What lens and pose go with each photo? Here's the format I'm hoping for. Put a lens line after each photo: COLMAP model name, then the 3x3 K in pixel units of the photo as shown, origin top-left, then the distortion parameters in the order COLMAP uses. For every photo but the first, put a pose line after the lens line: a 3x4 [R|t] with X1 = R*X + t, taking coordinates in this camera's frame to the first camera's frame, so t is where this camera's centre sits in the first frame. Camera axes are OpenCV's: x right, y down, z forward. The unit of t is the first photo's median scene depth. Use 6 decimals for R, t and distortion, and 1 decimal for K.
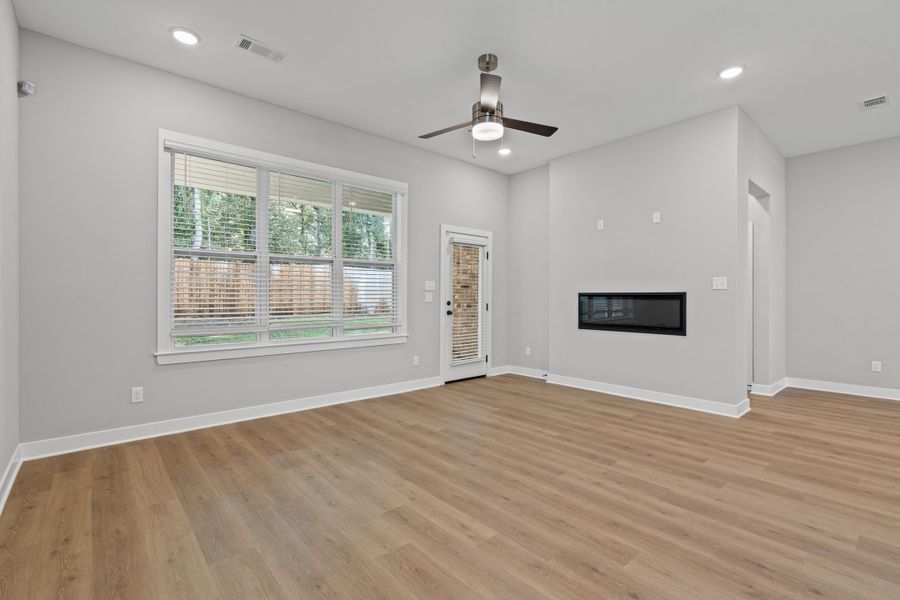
lens RADIAL K [[411.9, 0, 443.4], [0, 411.9, 296.7], [0, 0, 1]] dist [-0.015699, 0.001336]
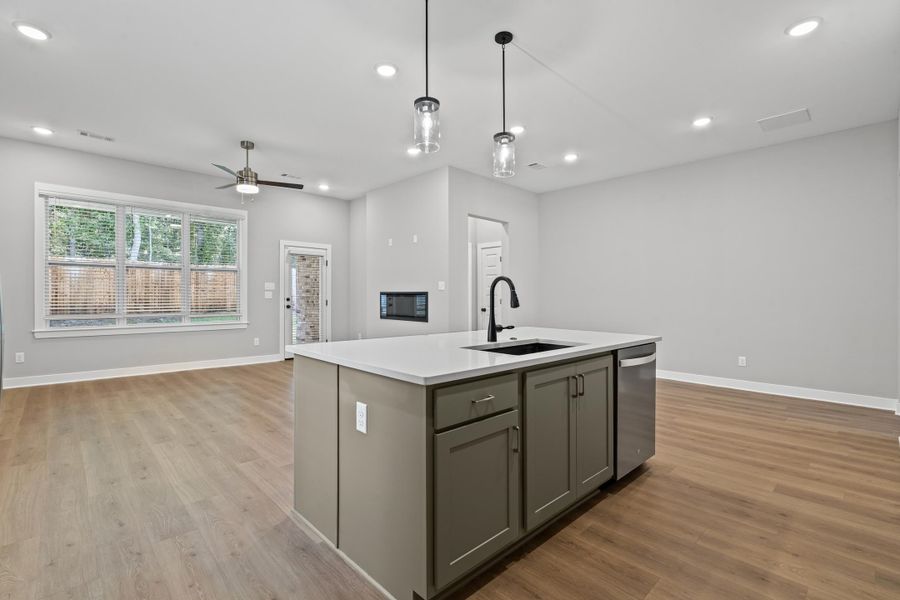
lens RADIAL K [[411.9, 0, 443.4], [0, 411.9, 296.7], [0, 0, 1]] dist [-0.015699, 0.001336]
pose [[0.998926, 0.002926, 0.046242, 0.701975], [-0.002945, 0.999996, 0.000355, 0.007289], [-0.046240, -0.000491, 0.998930, -0.539510]]
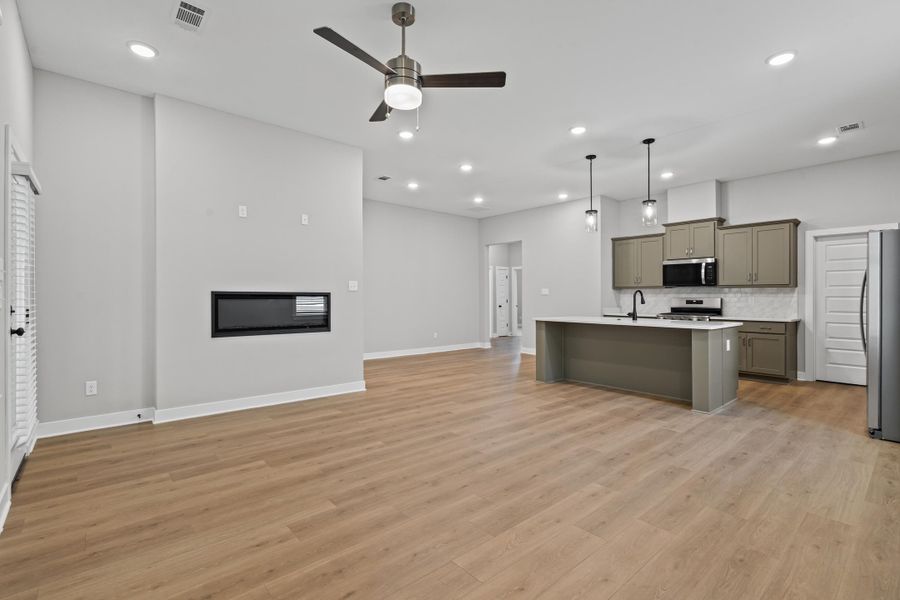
lens RADIAL K [[411.9, 0, 443.4], [0, 411.9, 296.7], [0, 0, 1]] dist [-0.015699, 0.001336]
pose [[0.007700, -0.001036, 0.999970, -0.645260], [0.000563, 0.999999, 0.001032, -0.000676], [-0.999970, 0.000555, 0.007701, 0.822837]]
